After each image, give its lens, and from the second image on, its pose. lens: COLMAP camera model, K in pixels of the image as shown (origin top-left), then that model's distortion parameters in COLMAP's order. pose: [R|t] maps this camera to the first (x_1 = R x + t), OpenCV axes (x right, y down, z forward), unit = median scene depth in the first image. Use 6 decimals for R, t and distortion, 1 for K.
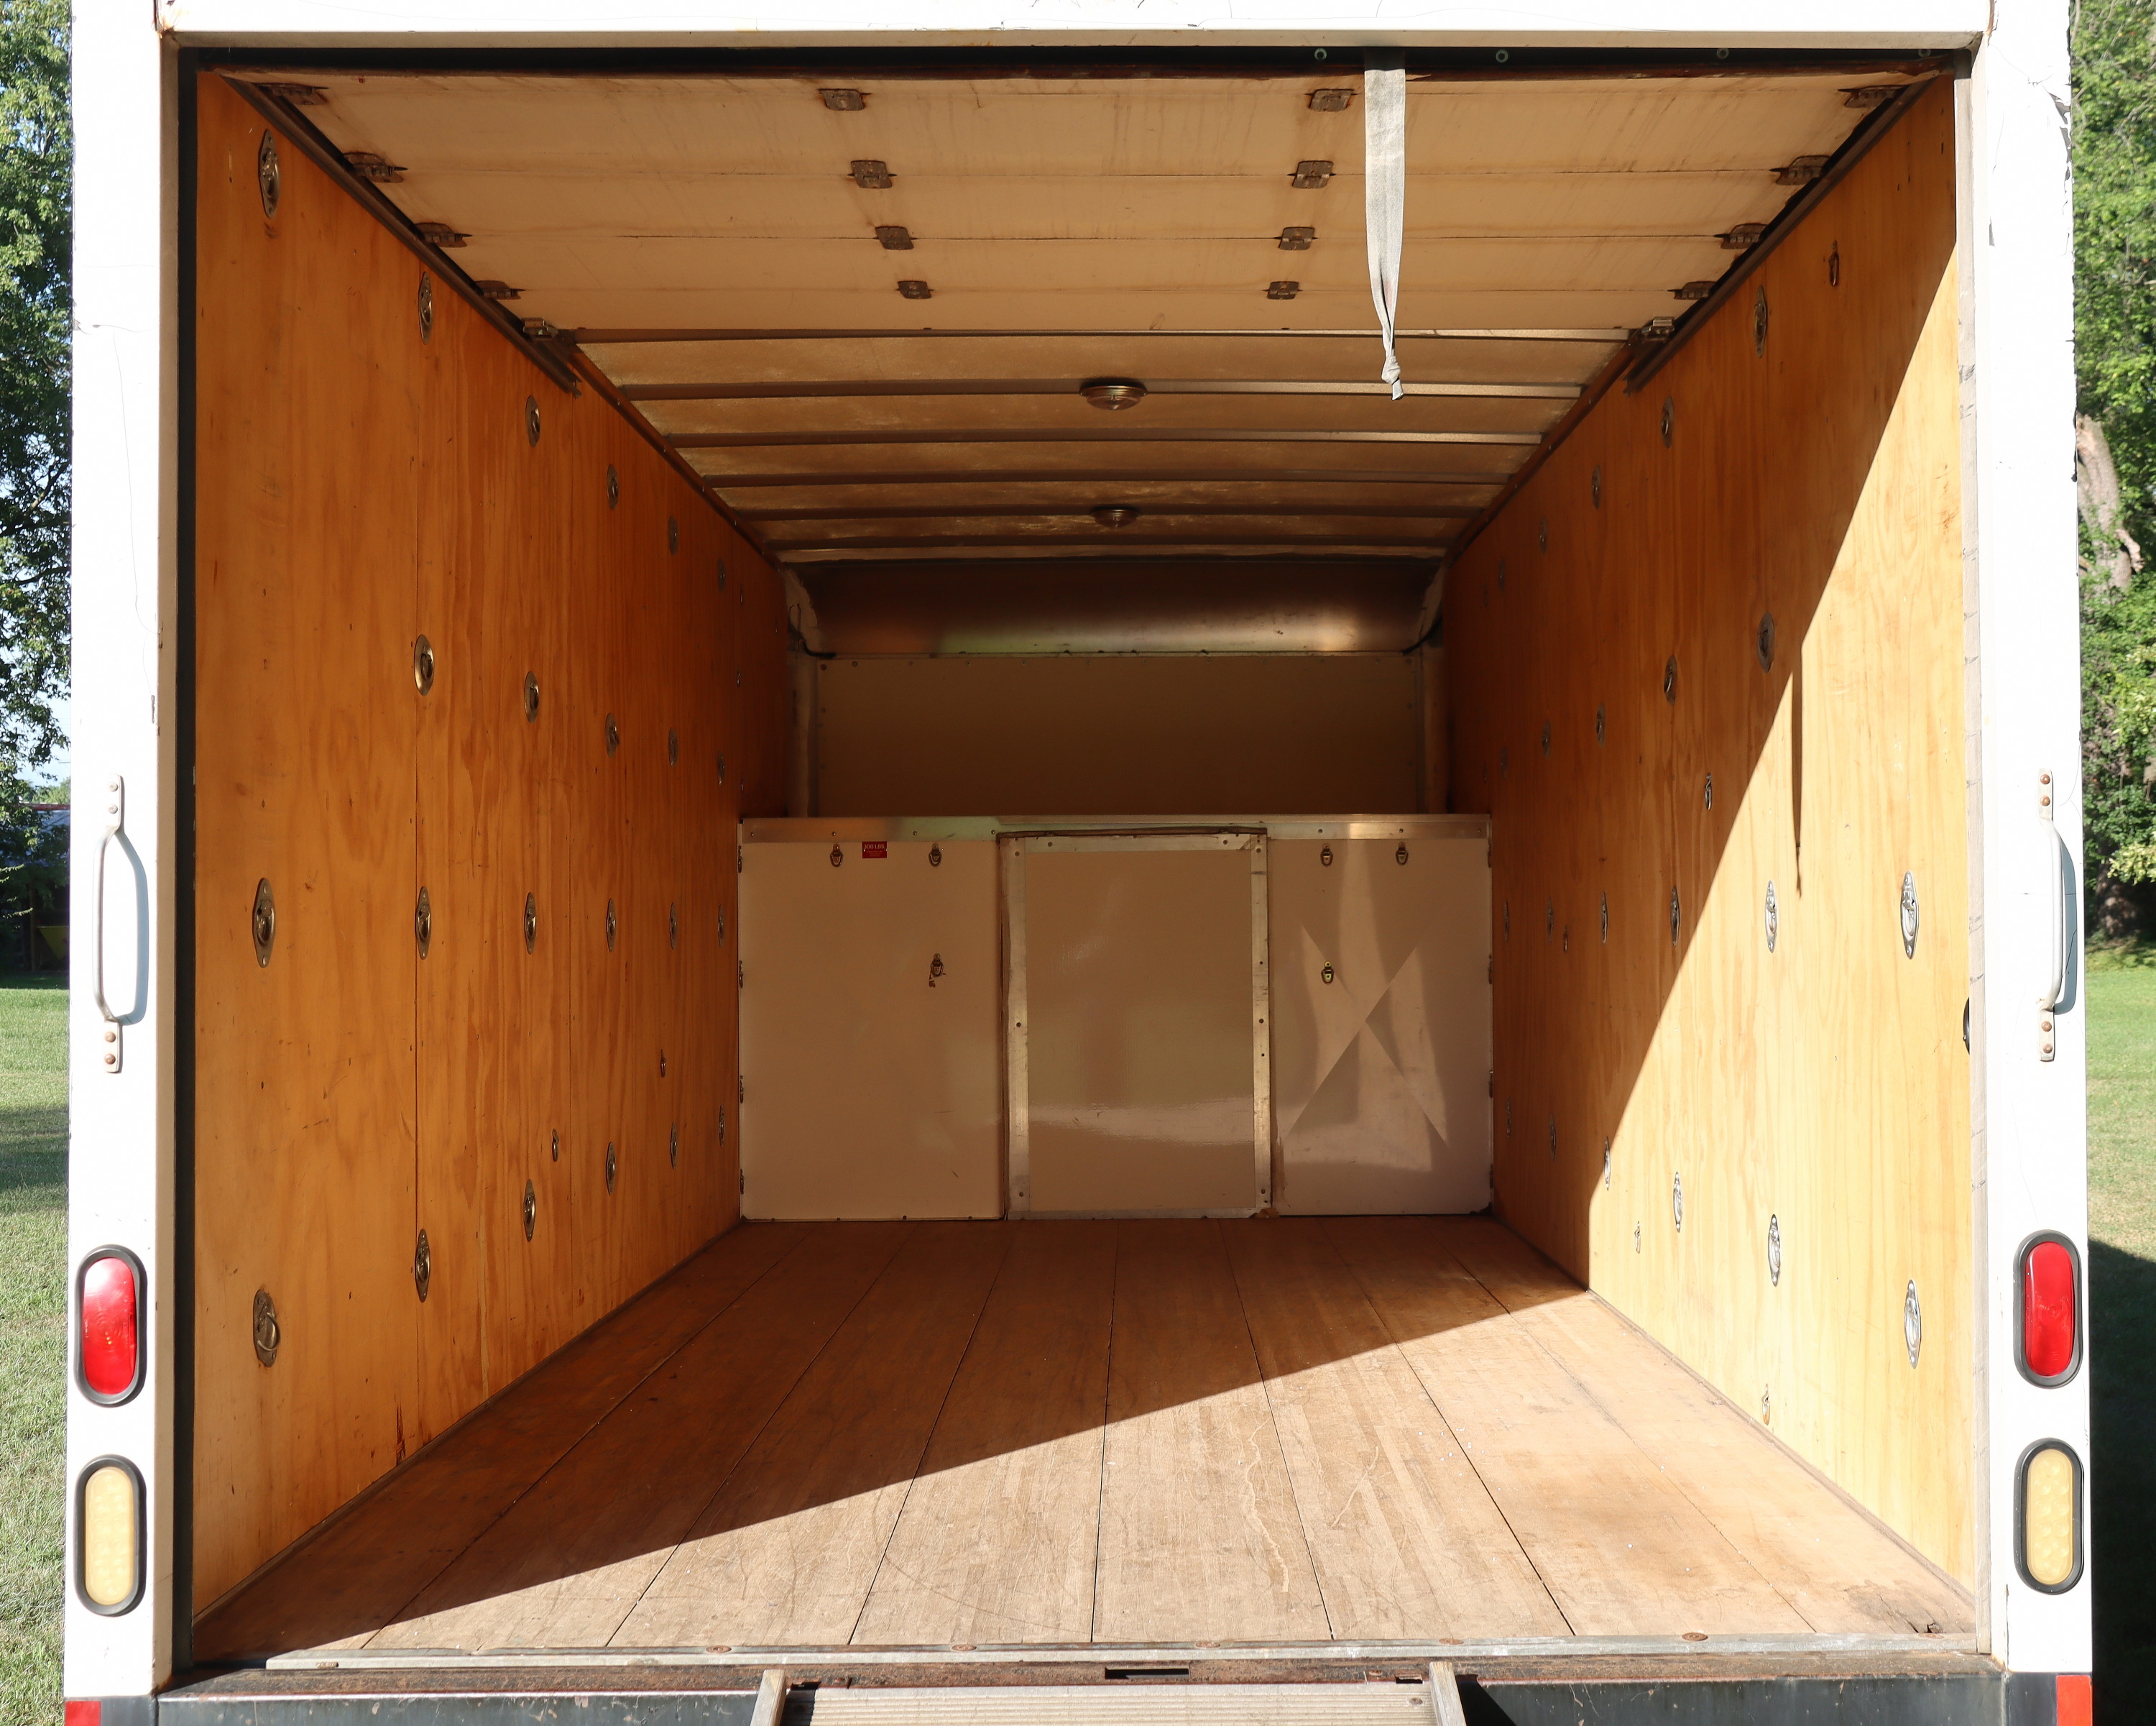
lens RADIAL K [[2999.4, 0, 1078.0], [0, 2999.4, 863.0], [0, 0, 1]] dist [0.133435, 0.006857]
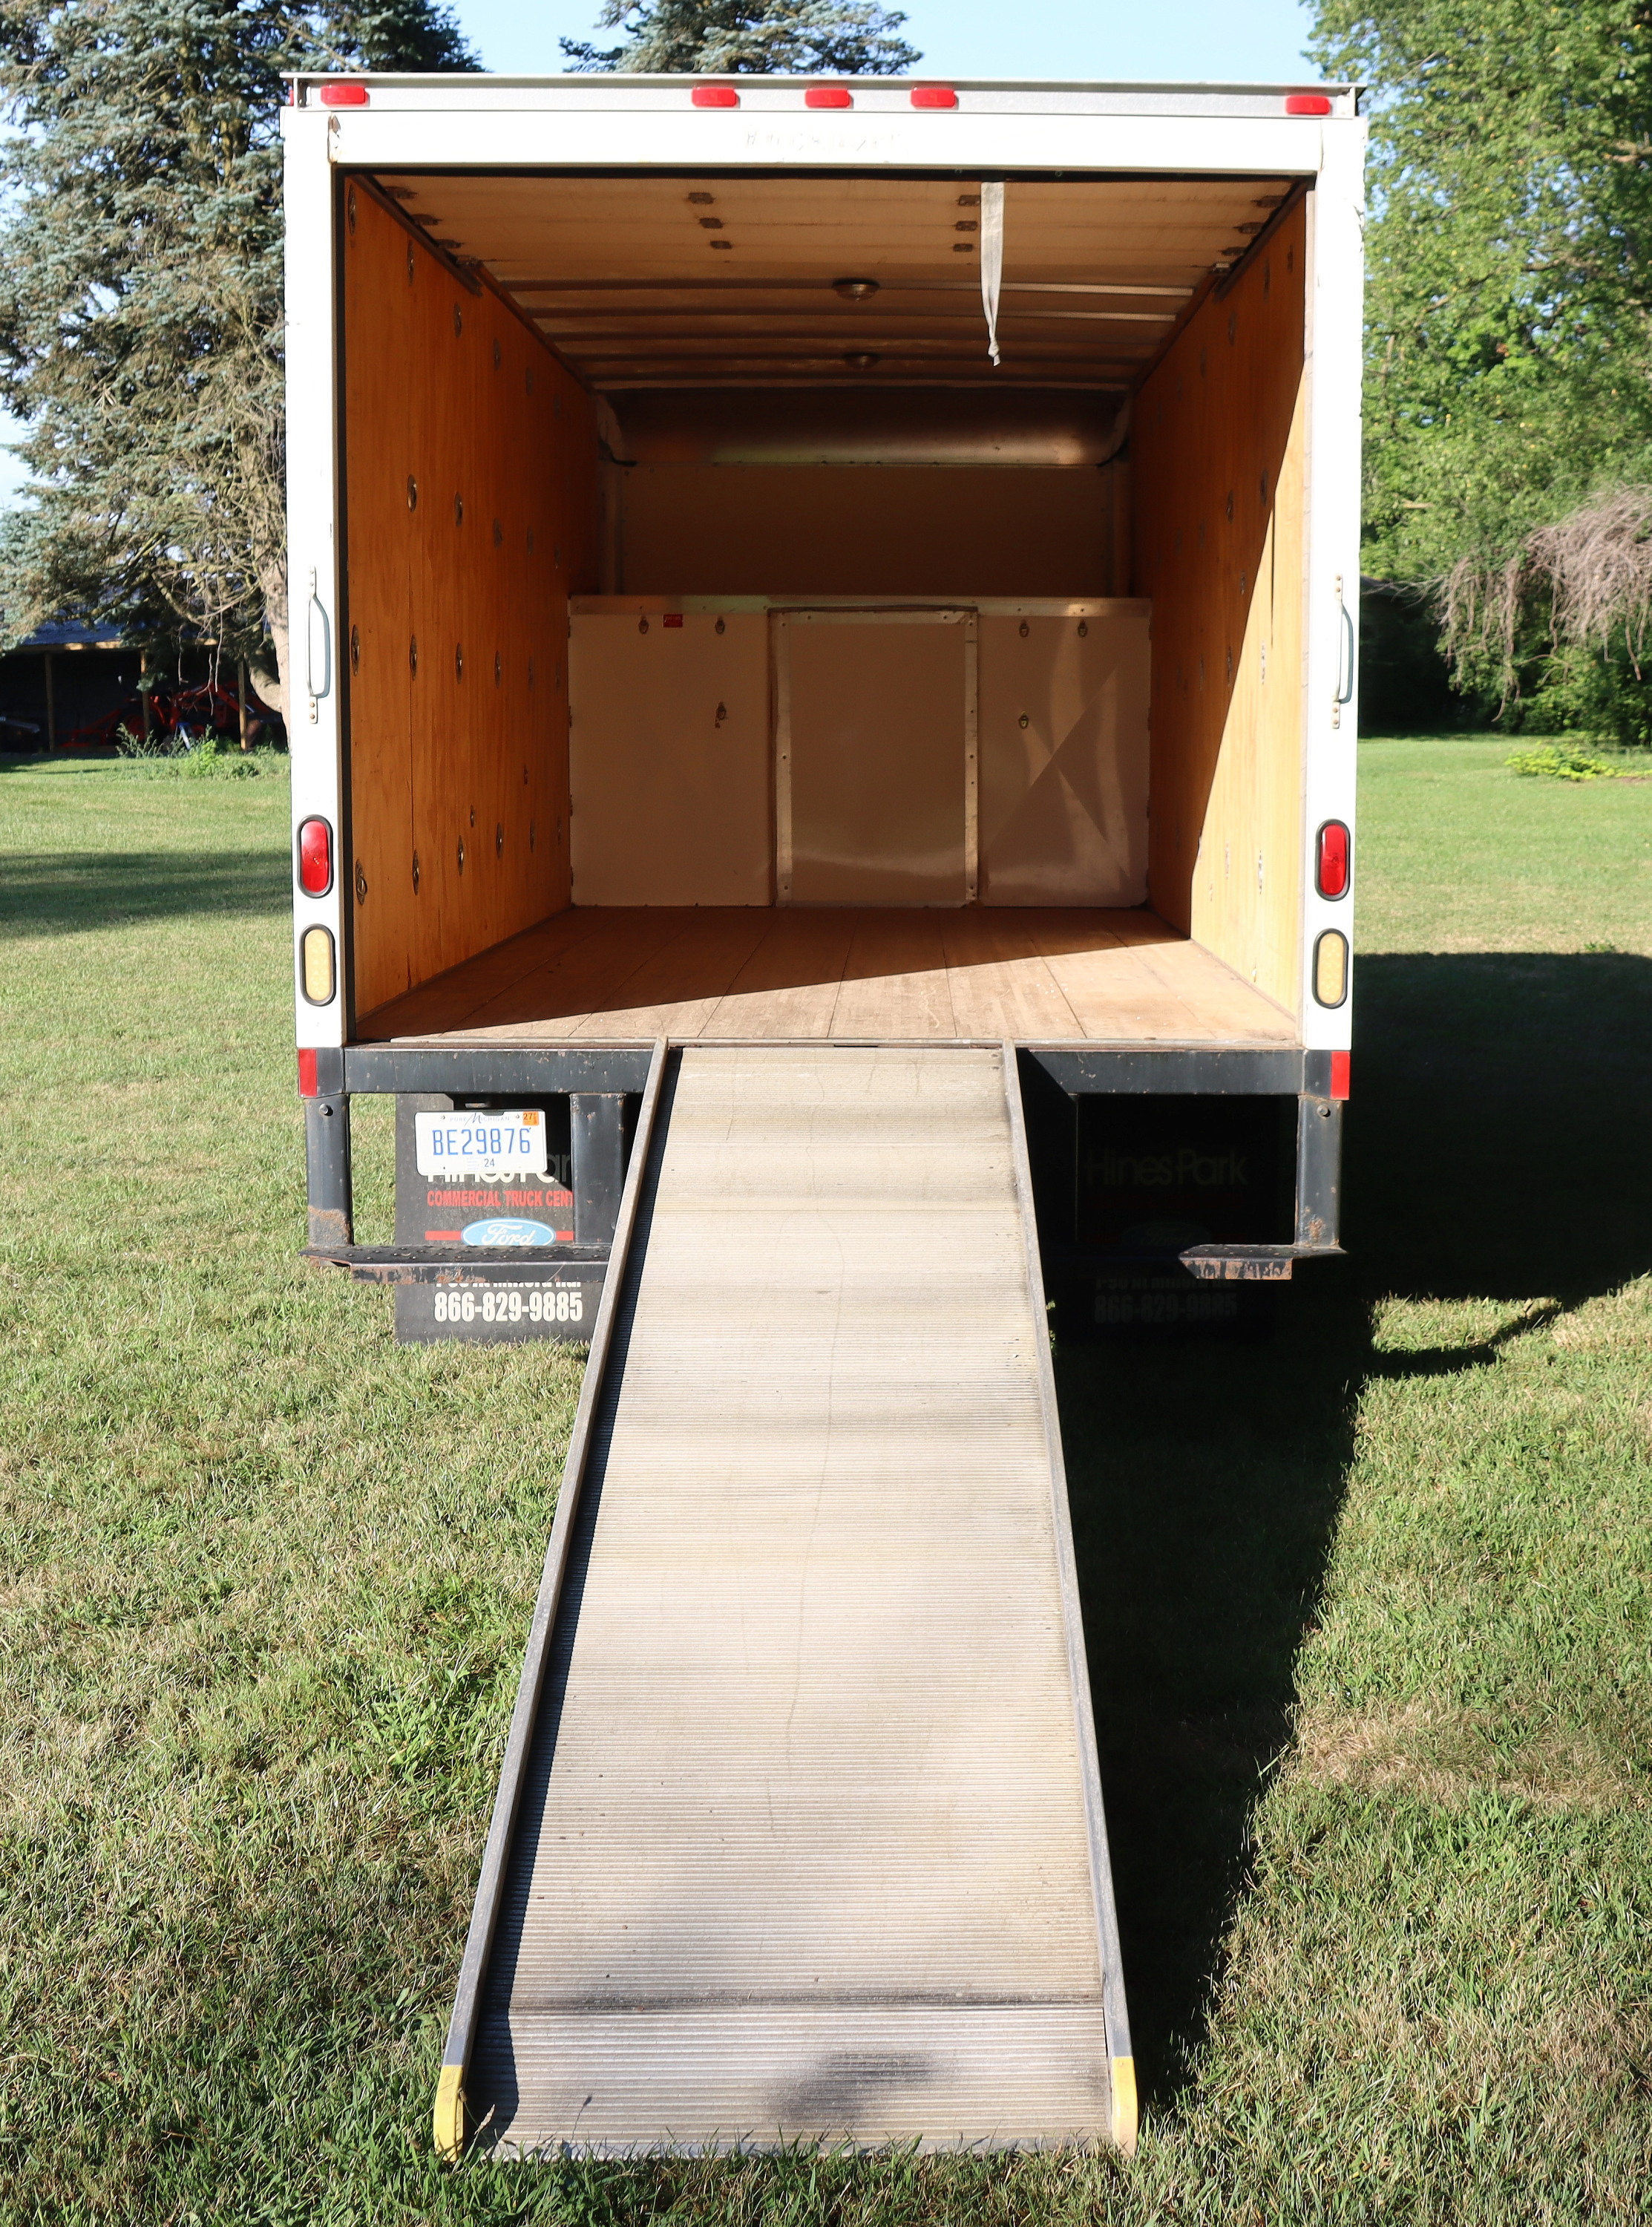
lens RADIAL K [[2712.1, 0, 935.9], [0, 2712.1, 1026.6], [0, 0, 1]] dist [-0.092107, -0.000262]
pose [[0.999287, 0.005006, 0.037422, 0.003595], [-0.010214, 0.990052, 0.140329, 0.006004], [-0.036347, -0.140611, 0.989398, -0.267534]]
